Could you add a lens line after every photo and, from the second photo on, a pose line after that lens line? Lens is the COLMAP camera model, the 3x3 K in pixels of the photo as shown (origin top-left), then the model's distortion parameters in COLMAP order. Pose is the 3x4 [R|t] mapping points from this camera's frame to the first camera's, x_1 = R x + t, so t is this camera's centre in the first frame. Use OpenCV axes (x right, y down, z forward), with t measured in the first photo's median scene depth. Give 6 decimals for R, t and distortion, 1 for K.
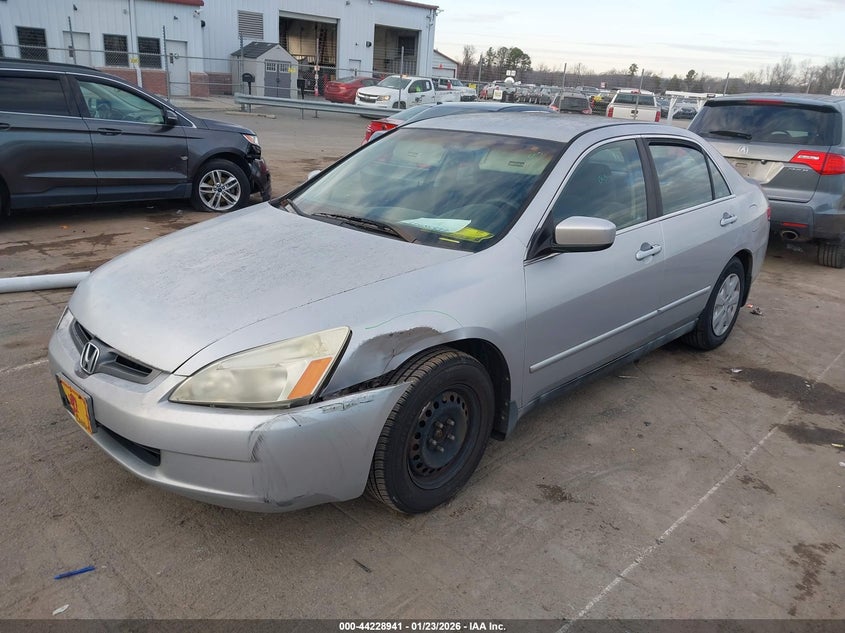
lens RADIAL K [[693.9, 0, 422.5], [0, 693.9, 316.5], [0, 0, 1]] dist [0.008665, 0.006543]
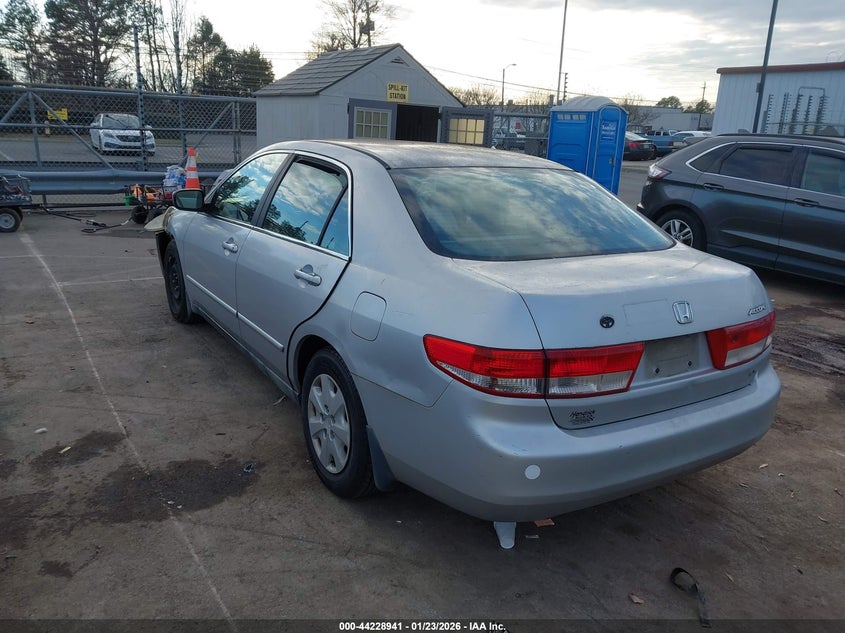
lens RADIAL K [[727.7, 0, 422.5], [0, 727.7, 316.5], [0, 0, 1]] dist [-0.004381, -0.006987]
pose [[-0.283203, 0.180201, -0.941979, 1.243194], [-0.356428, 0.892065, 0.277812, -0.389906], [0.890368, 0.414424, -0.188407, 1.413288]]
